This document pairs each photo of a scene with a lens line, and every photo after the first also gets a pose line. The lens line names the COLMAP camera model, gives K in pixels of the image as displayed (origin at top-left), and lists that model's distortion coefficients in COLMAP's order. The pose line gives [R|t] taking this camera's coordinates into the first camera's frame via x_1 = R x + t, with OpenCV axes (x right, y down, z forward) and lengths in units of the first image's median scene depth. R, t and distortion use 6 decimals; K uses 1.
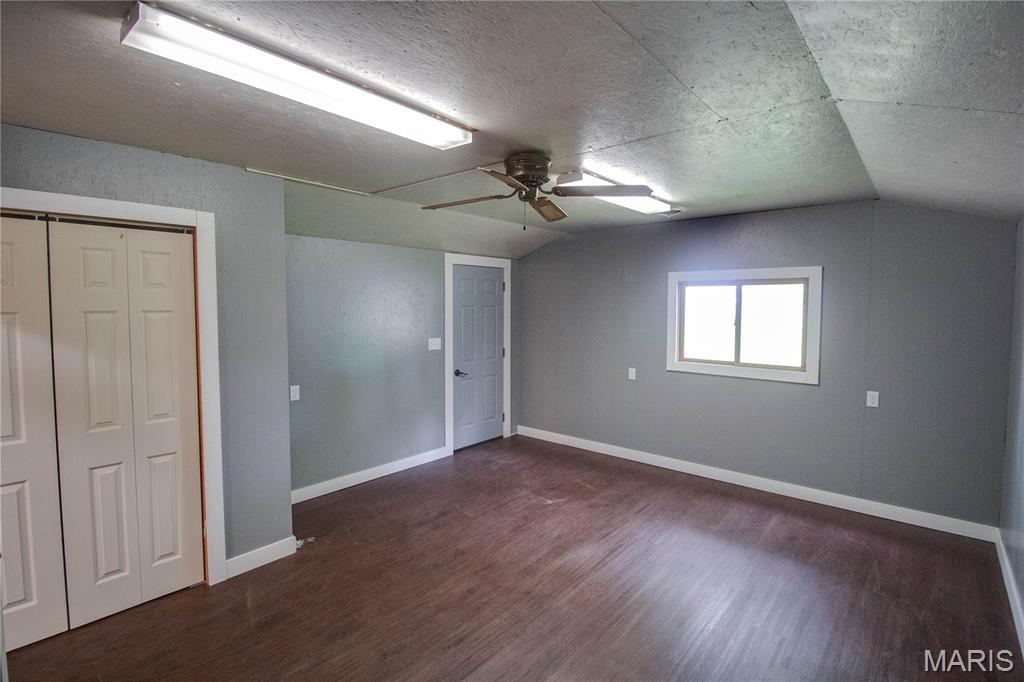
lens RADIAL K [[485.0, 0, 522.2], [0, 485.0, 338.8], [0, 0, 1]] dist [-0.012598, -0.001638]
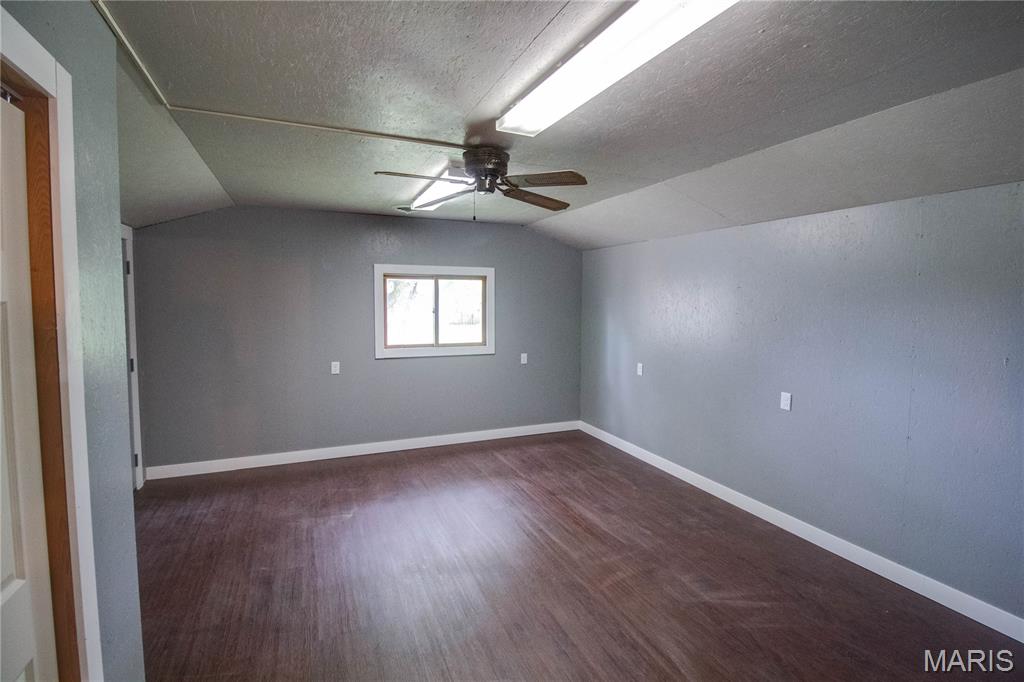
lens RADIAL K [[485.0, 0, 520.6], [0, 485.0, 337.1], [0, 0, 1]] dist [-0.012598, -0.001638]
pose [[0.429987, -0.070870, 0.900049, -0.577874], [0.058749, 0.996998, 0.050437, -0.017465], [-0.900922, 0.031190, 0.432859, 0.314650]]
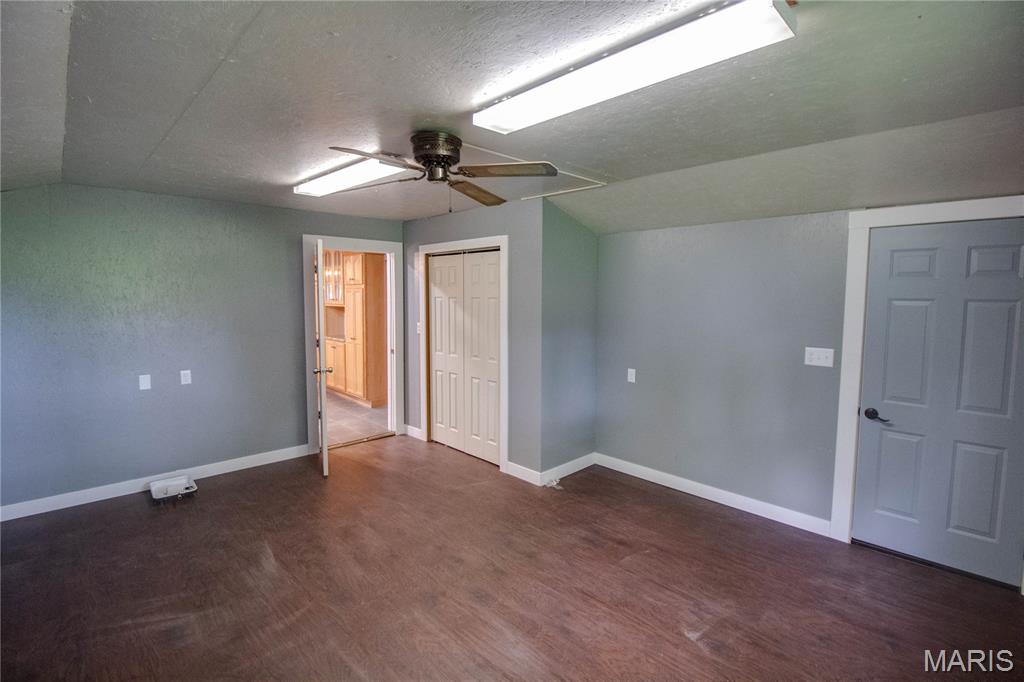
lens RADIAL K [[470.2, 0, 517.7], [0, 470.2, 336.4], [0, 0, 1]] dist [-0.018007, -0.000834]
pose [[-0.095168, 0.080866, -0.992171, 0.590792], [-0.080231, 0.992829, 0.088615, -0.048835], [0.992223, 0.088036, -0.087998, 0.800584]]
